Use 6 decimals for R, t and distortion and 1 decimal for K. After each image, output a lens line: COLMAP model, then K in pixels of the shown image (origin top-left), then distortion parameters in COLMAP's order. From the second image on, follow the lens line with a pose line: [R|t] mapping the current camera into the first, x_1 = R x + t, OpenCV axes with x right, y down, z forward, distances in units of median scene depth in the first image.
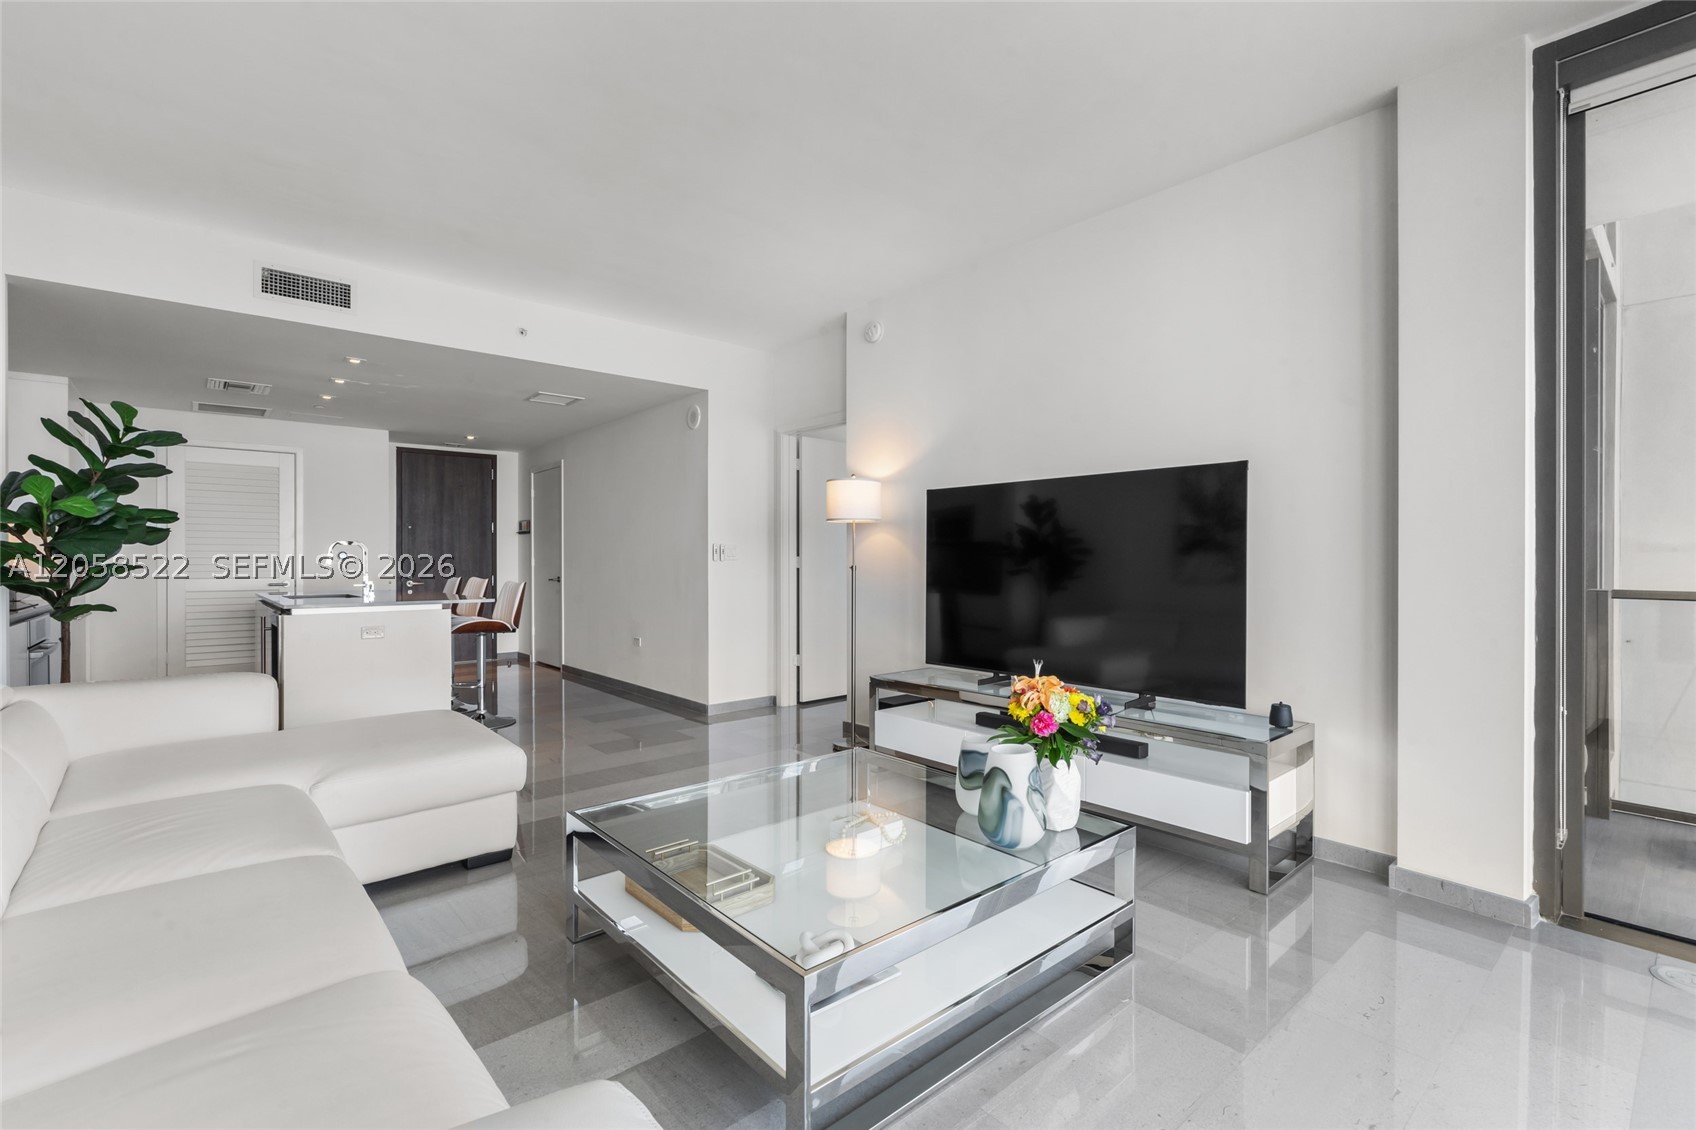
lens RADIAL K [[772.2, 0, 860.5], [0, 772.2, 558.8], [0, 0, 1]] dist [-0.003887, -0.000343]
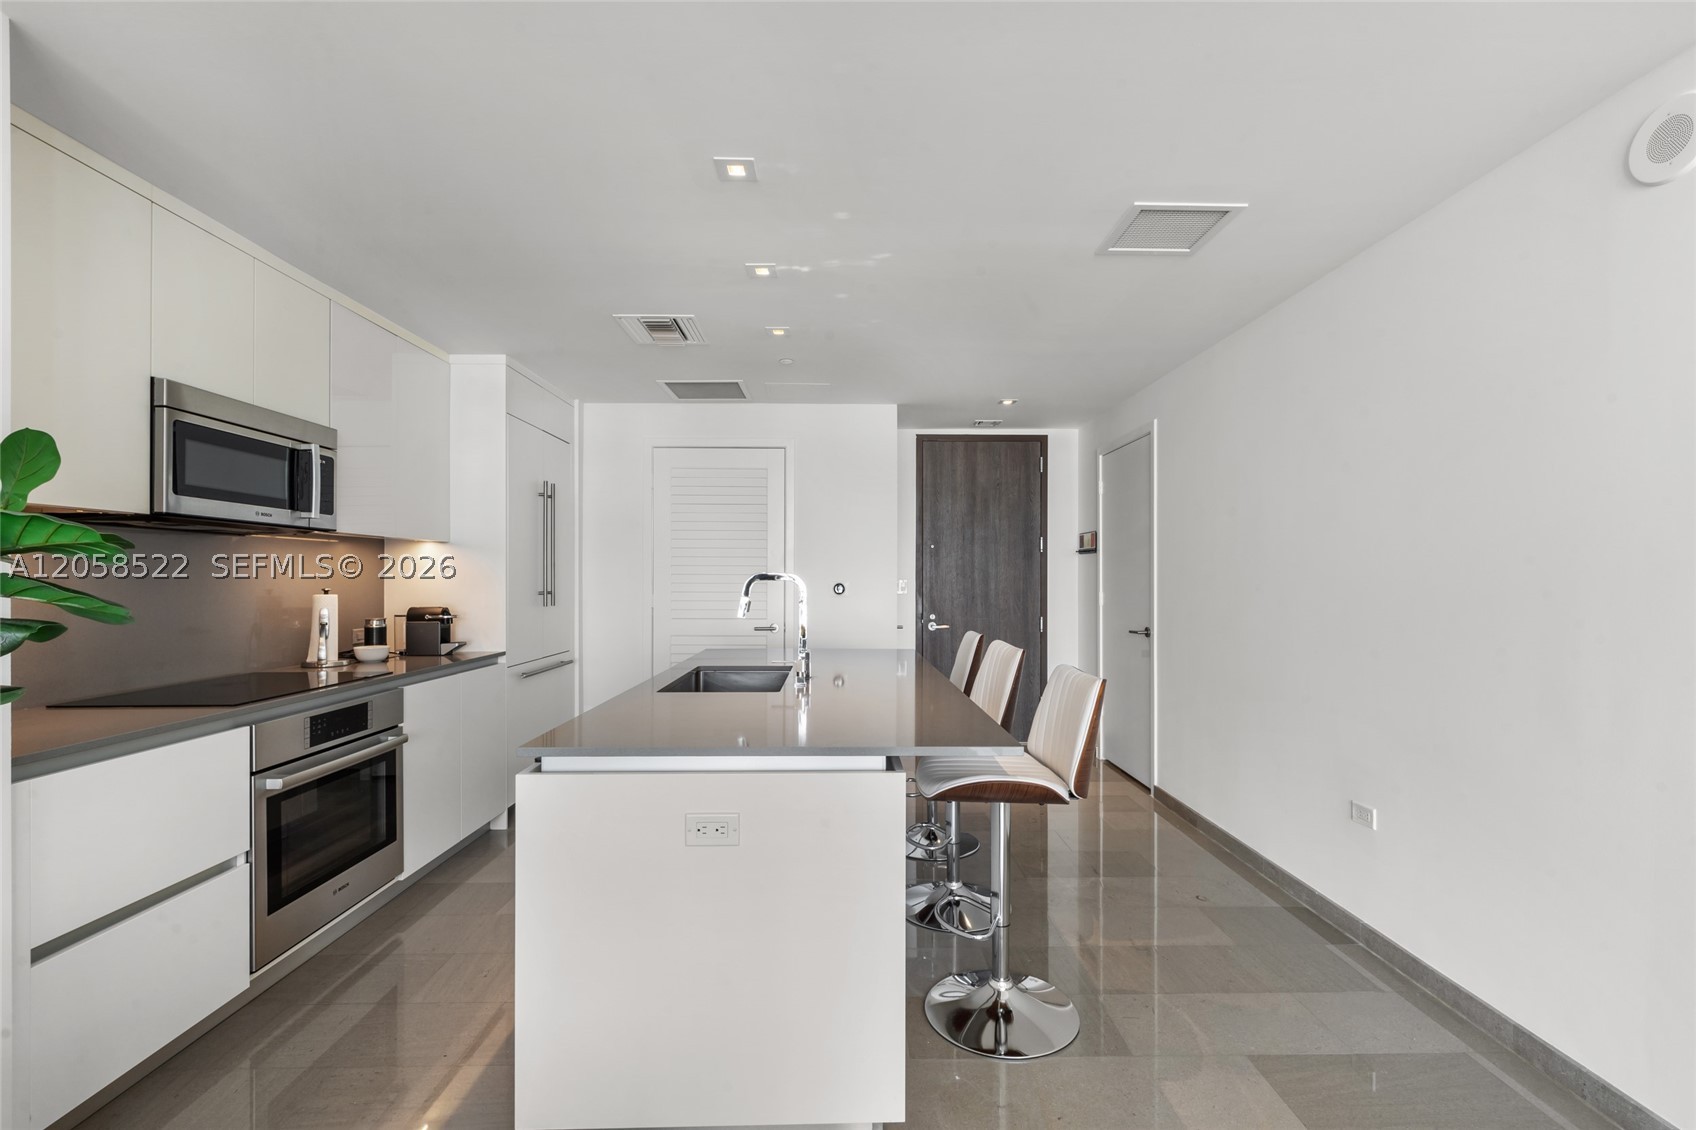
lens RADIAL K [[772.2, 0, 853.7], [0, 772.2, 570.3], [0, 0, 1]] dist [-0.003887, -0.000343]
pose [[0.769733, -0.003175, -0.638358, -0.183626], [-0.002561, 0.999964, -0.008062, -0.012981], [0.638360, 0.007841, 0.769698, 0.399188]]
